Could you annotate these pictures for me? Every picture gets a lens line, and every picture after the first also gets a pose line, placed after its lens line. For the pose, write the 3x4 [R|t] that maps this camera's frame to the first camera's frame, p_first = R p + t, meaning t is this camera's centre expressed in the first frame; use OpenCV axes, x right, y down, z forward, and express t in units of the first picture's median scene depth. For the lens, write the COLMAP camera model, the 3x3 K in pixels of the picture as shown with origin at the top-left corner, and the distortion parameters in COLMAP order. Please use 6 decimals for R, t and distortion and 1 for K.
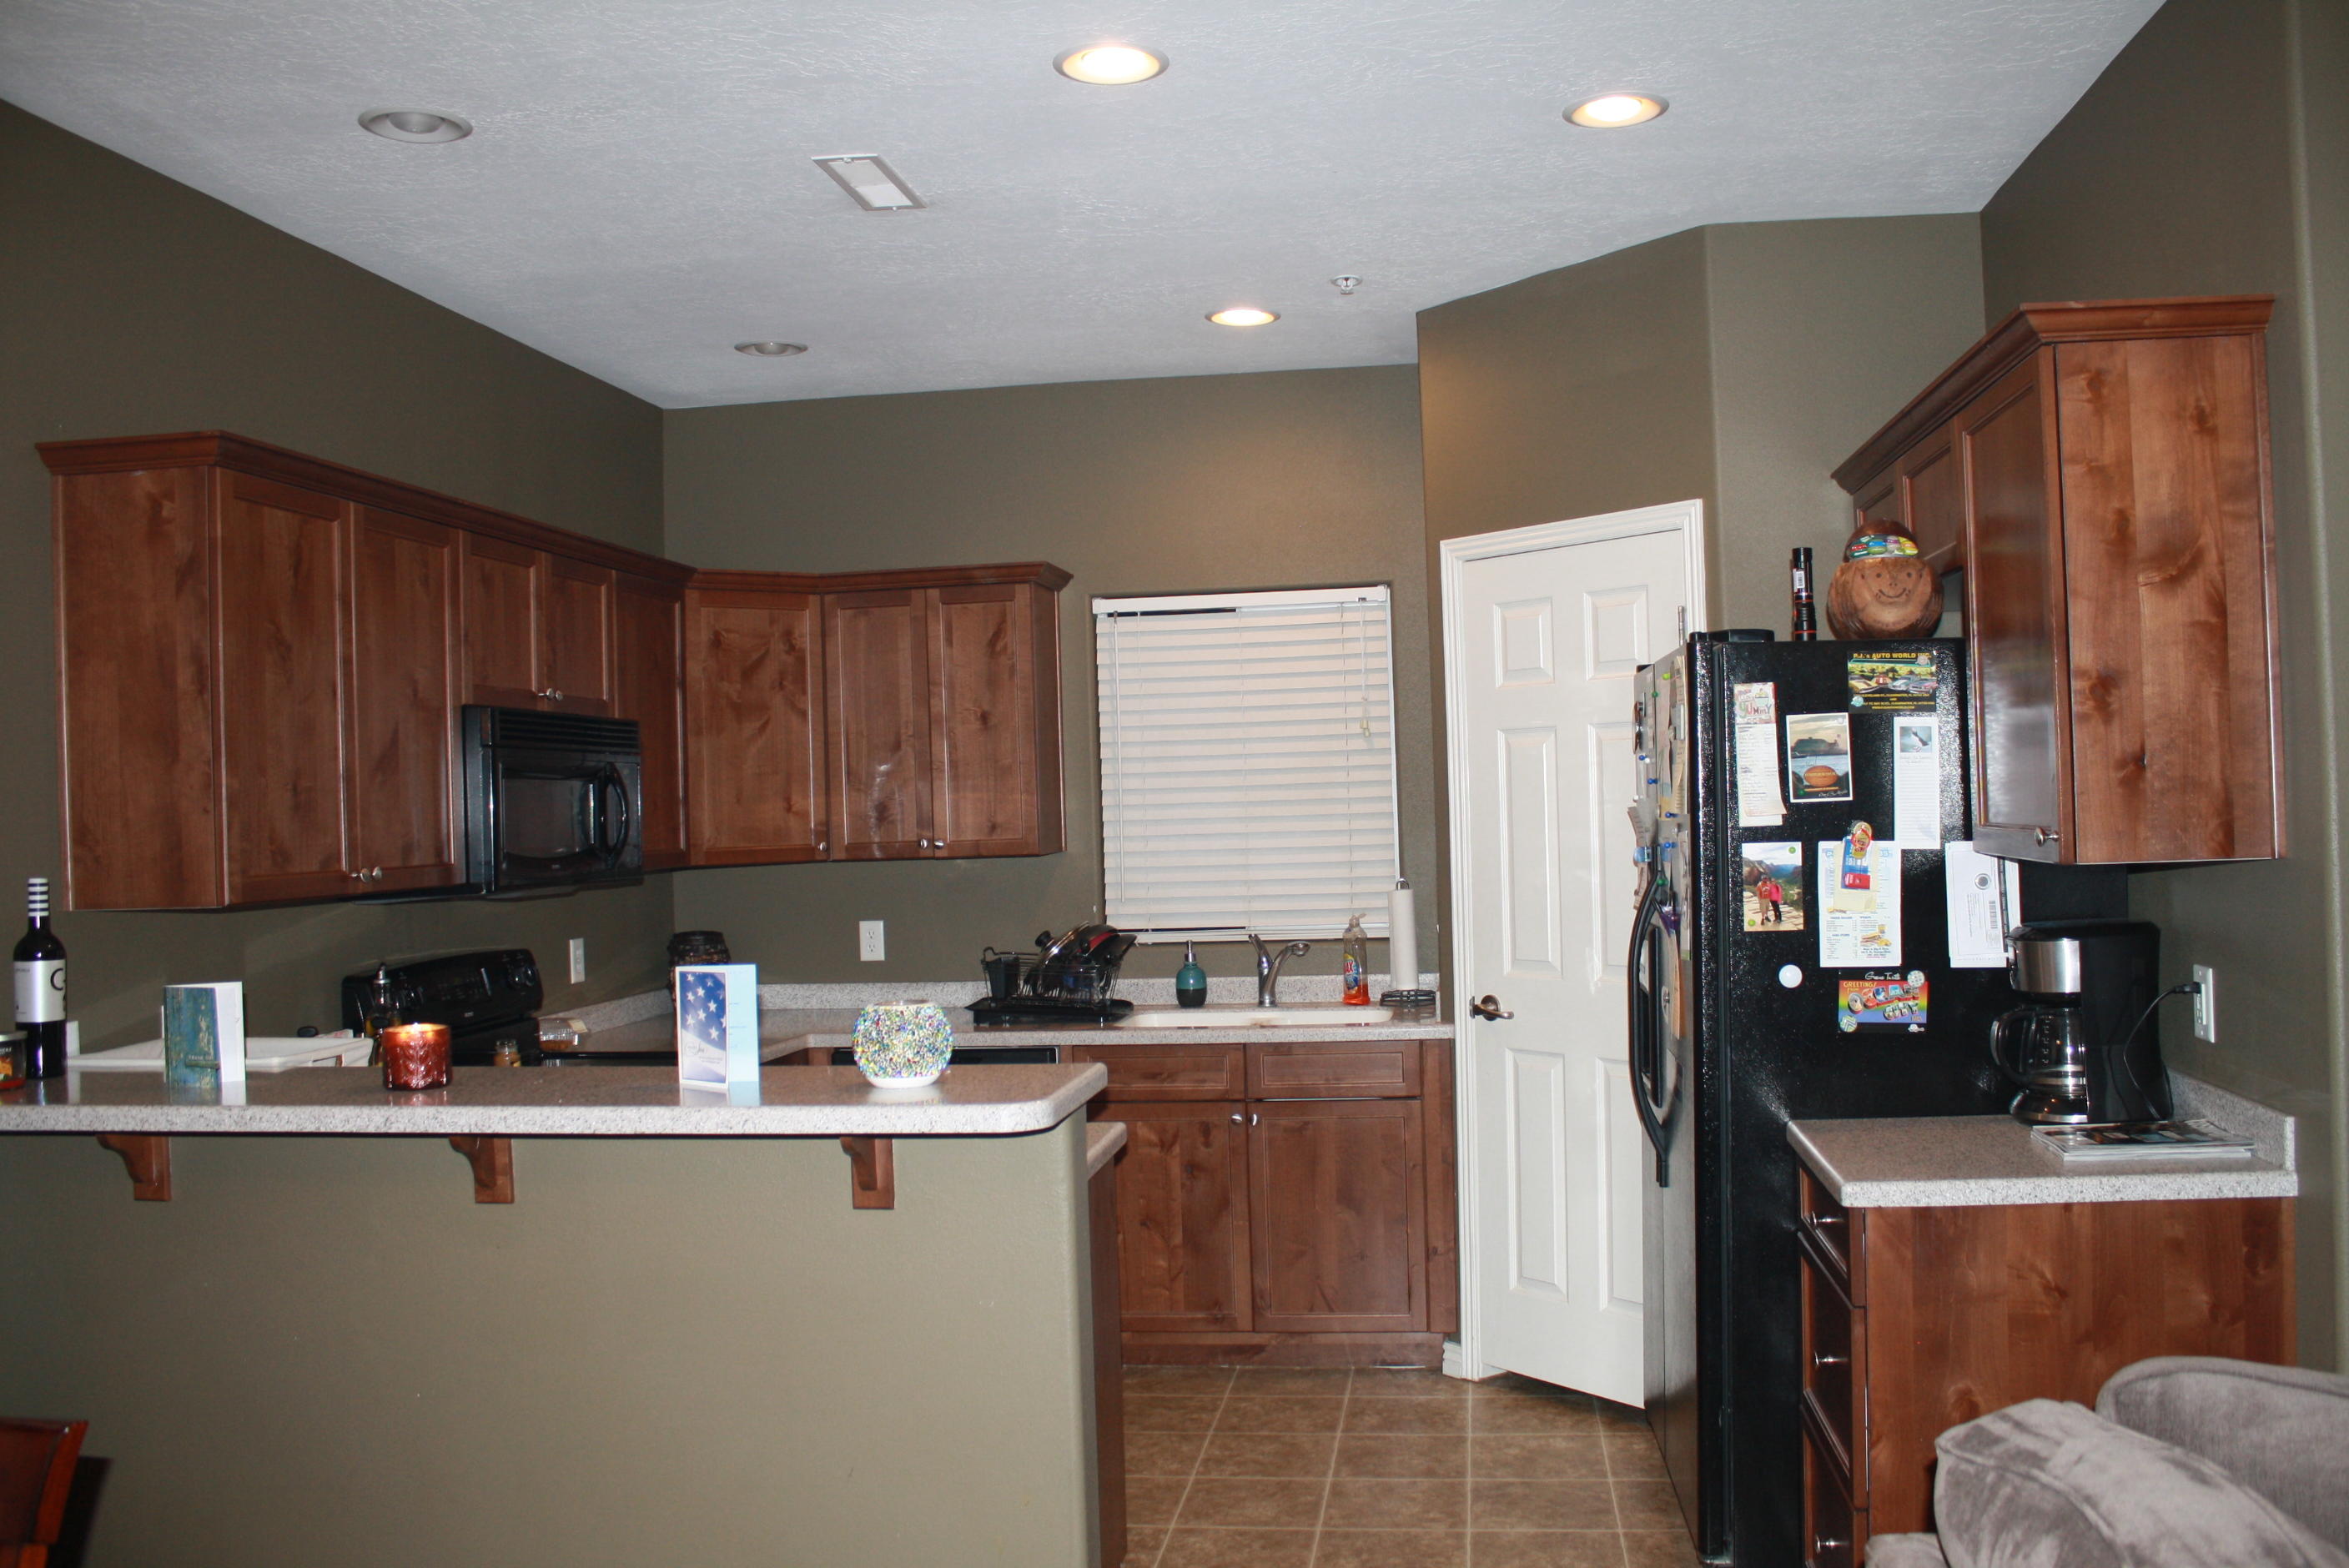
lens RADIAL K [[2203.6, 0, 1174.5], [0, 2203.6, 784.0], [0, 0, 1]] dist [-0.030641, -0.007461]
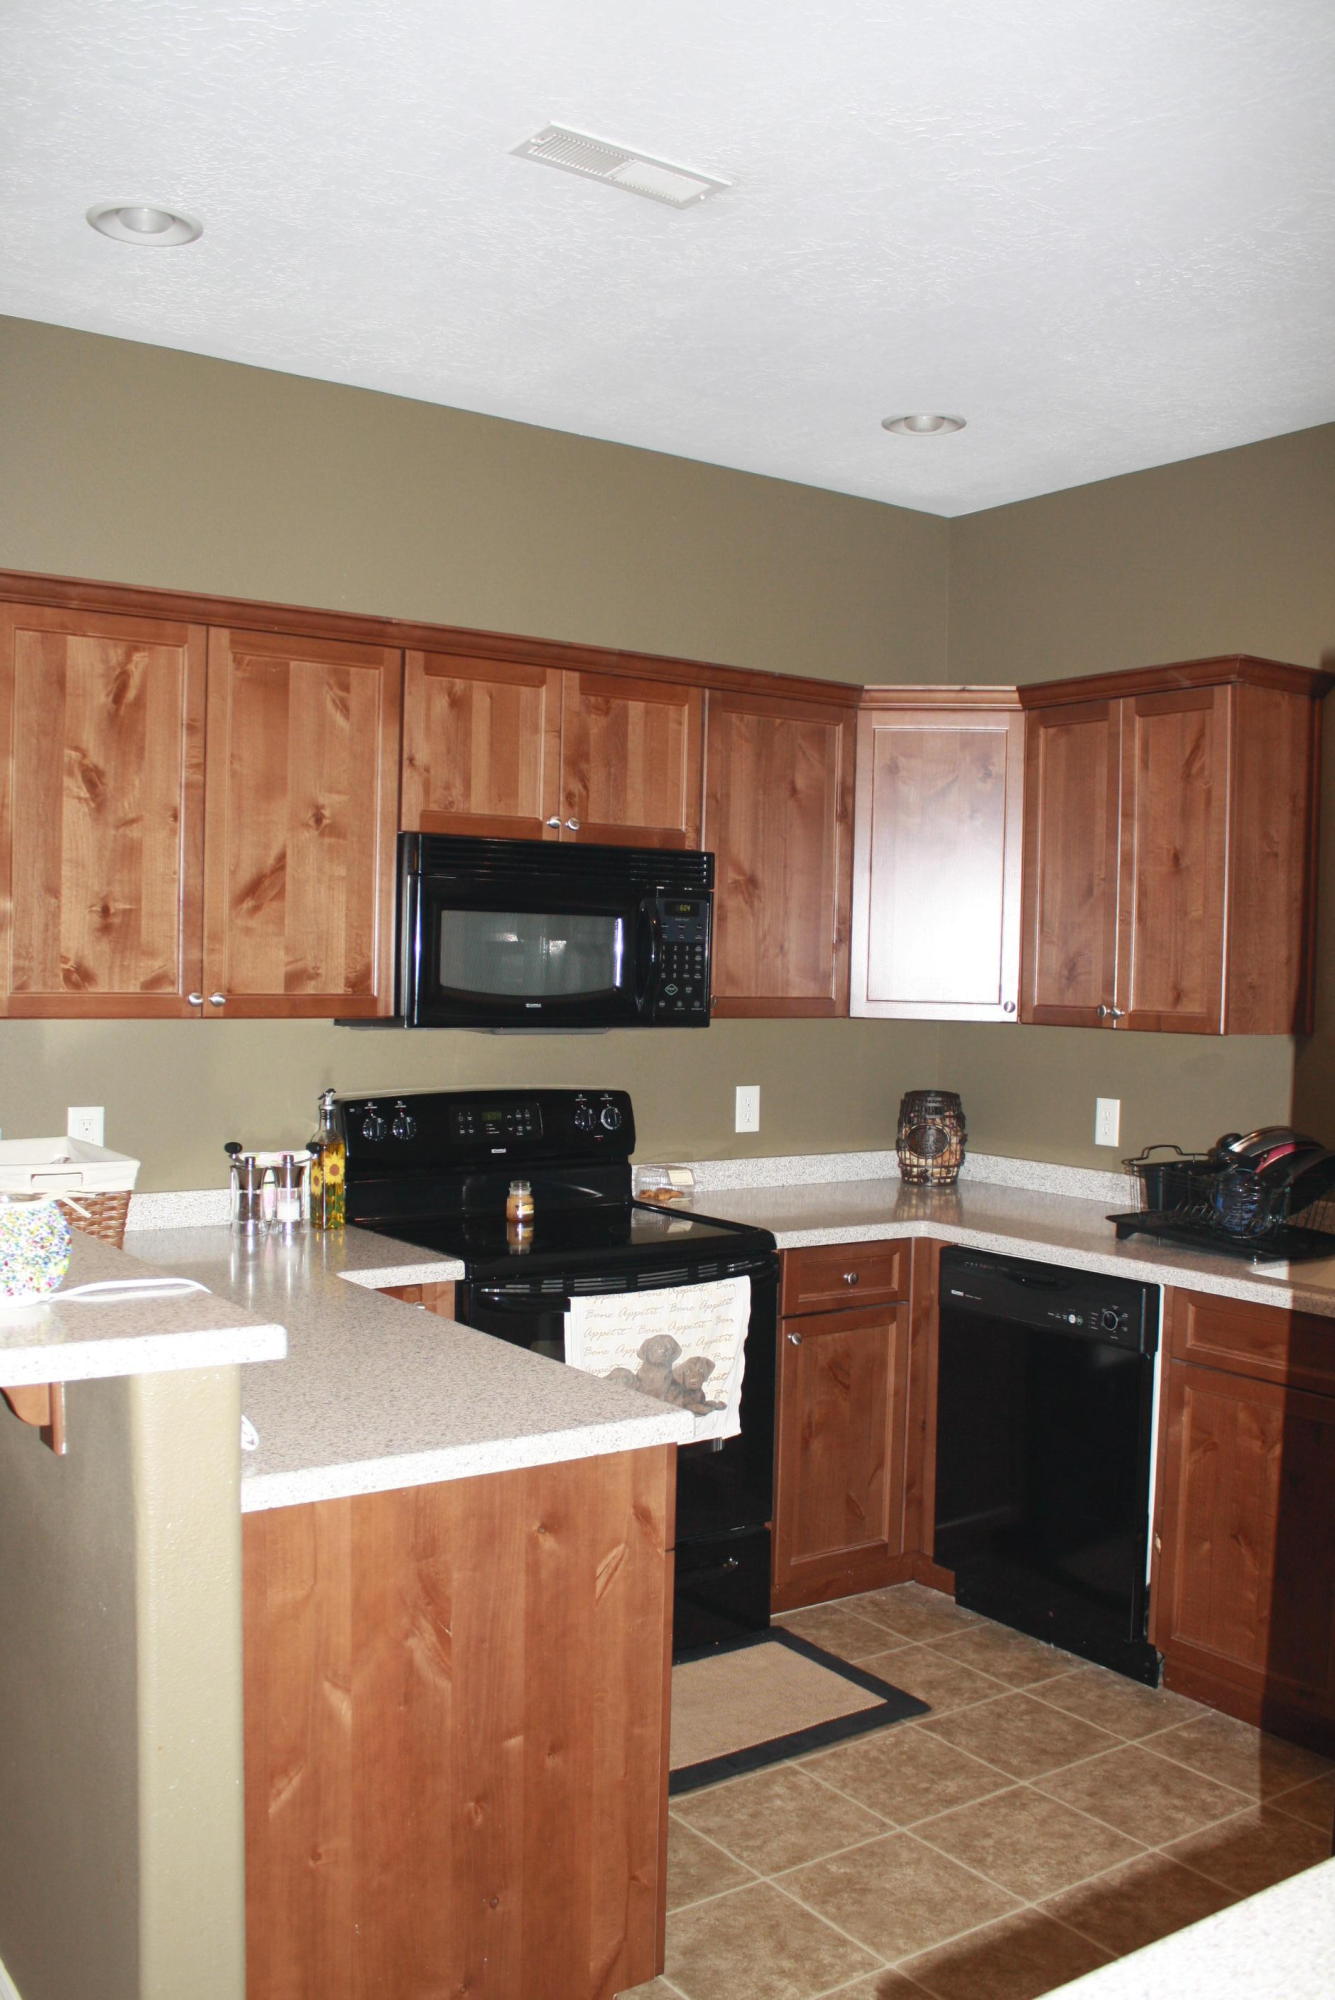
lens RADIAL K [[1876.3, 0, 668.9], [0, 1876.3, 1021.6], [0, 0, 1]] dist [-0.030641, -0.007461]
pose [[0.693992, 0.071977, -0.716376, 0.328942], [-0.035865, 0.997211, 0.065449, -0.010370], [0.719089, -0.019729, 0.694638, 0.473755]]
